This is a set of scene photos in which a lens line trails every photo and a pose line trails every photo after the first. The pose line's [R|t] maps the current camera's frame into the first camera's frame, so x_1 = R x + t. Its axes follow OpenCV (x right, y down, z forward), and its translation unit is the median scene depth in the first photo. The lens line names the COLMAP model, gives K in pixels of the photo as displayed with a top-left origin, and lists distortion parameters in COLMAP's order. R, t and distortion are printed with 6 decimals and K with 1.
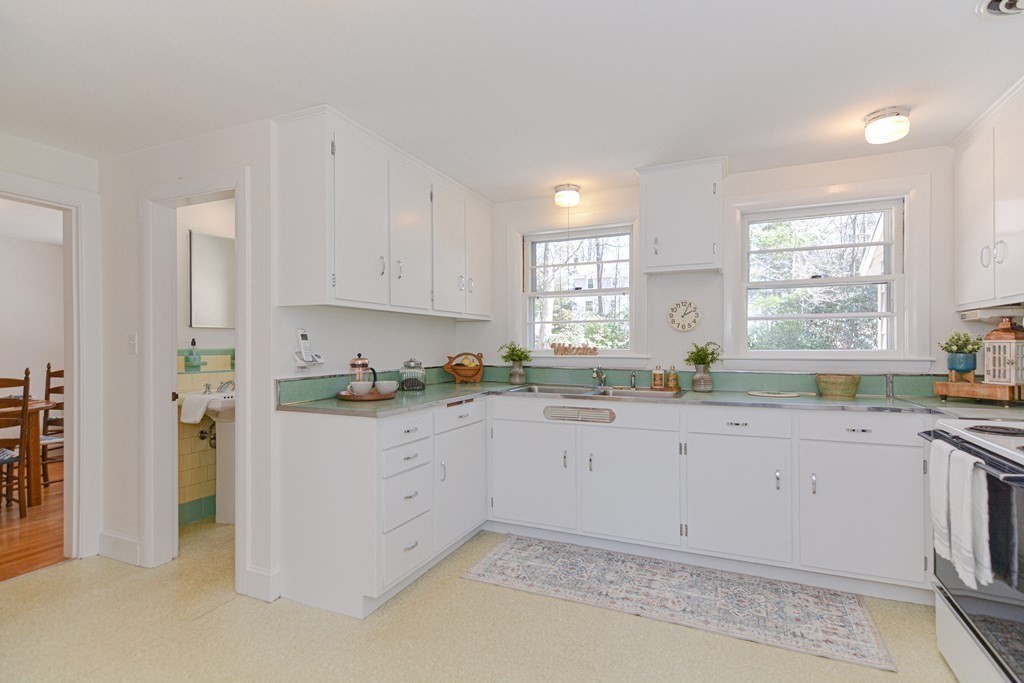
lens RADIAL K [[505.2, 0, 512.0], [0, 505.2, 341.5], [0, 0, 1]] dist [0.029865, -0.000612]
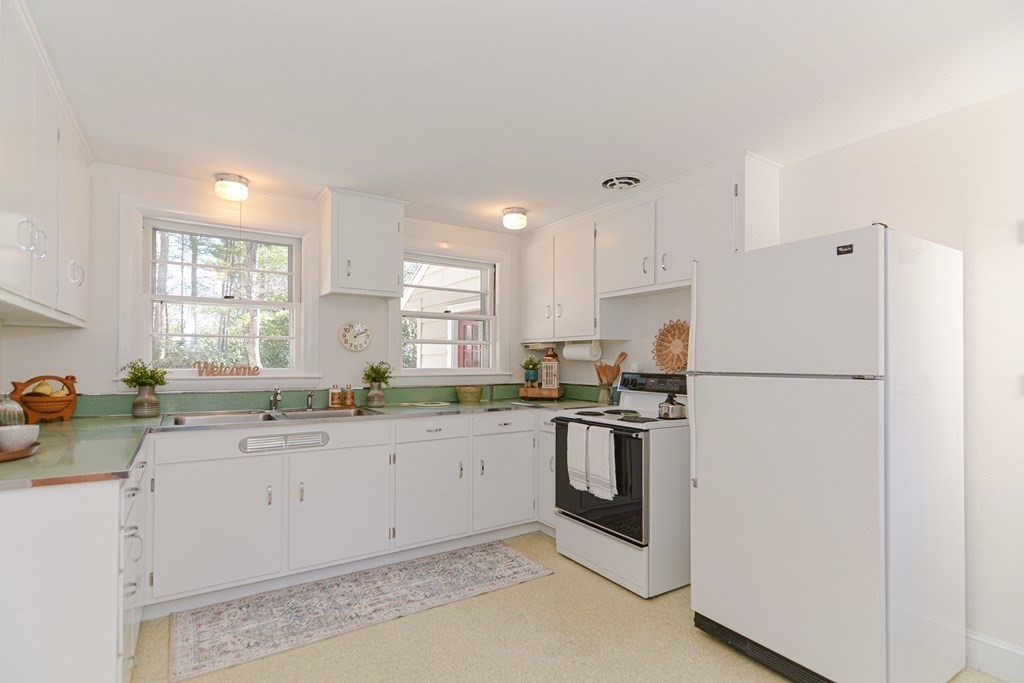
lens RADIAL K [[502.5, 0, 512.7], [0, 502.5, 355.9], [0, 0, 1]] dist [0.002796, 0.000826]
pose [[0.539860, 0.016623, 0.841590, -0.378839], [-0.007492, 0.999860, -0.014943, 0.002600], [-0.841721, 0.001762, 0.539909, 0.169724]]
